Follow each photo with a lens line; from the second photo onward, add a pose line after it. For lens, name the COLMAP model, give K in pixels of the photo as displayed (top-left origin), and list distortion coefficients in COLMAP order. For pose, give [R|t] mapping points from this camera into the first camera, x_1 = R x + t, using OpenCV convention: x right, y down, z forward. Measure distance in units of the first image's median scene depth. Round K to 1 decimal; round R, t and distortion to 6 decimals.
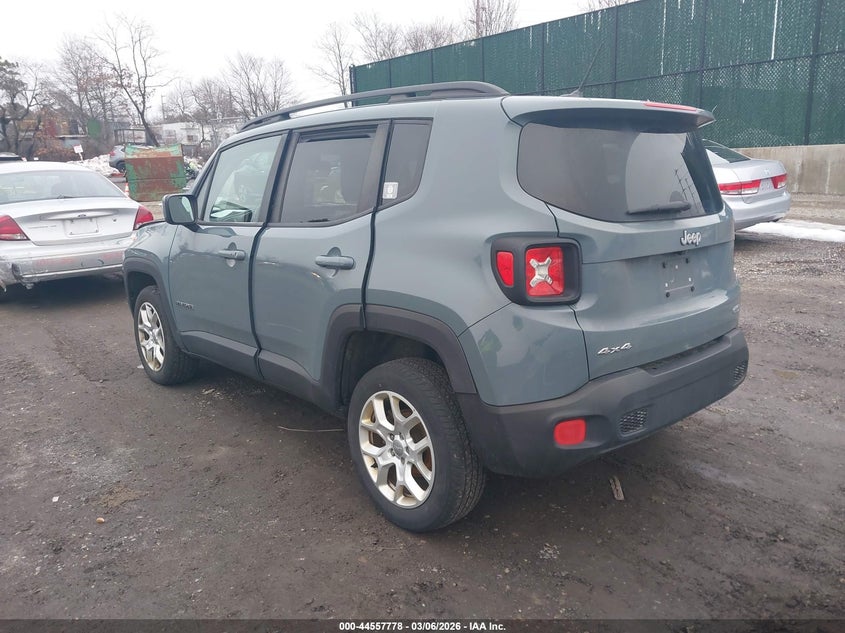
lens RADIAL K [[659.1, 0, 422.5], [0, 659.1, 316.5], [0, 0, 1]] dist [0.001153, -0.008315]
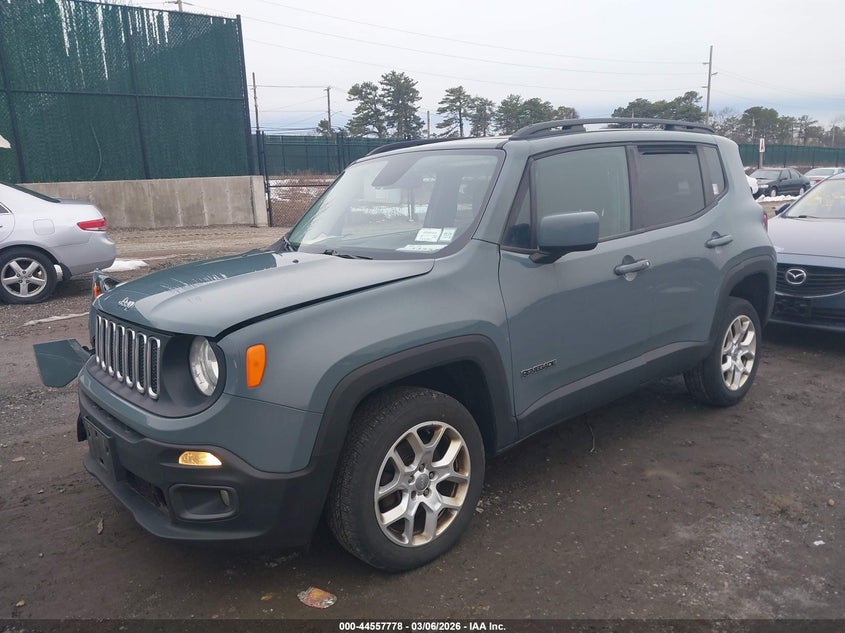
lens RADIAL K [[684.8, 0, 397.2], [0, 684.8, 302.3], [0, 0, 1]] dist [-0.003467, -0.003051]
pose [[0.050572, -0.166915, 0.984674, -1.302996], [0.263765, 0.953161, 0.148026, -0.284533], [-0.963260, 0.252236, 0.092230, 1.258567]]
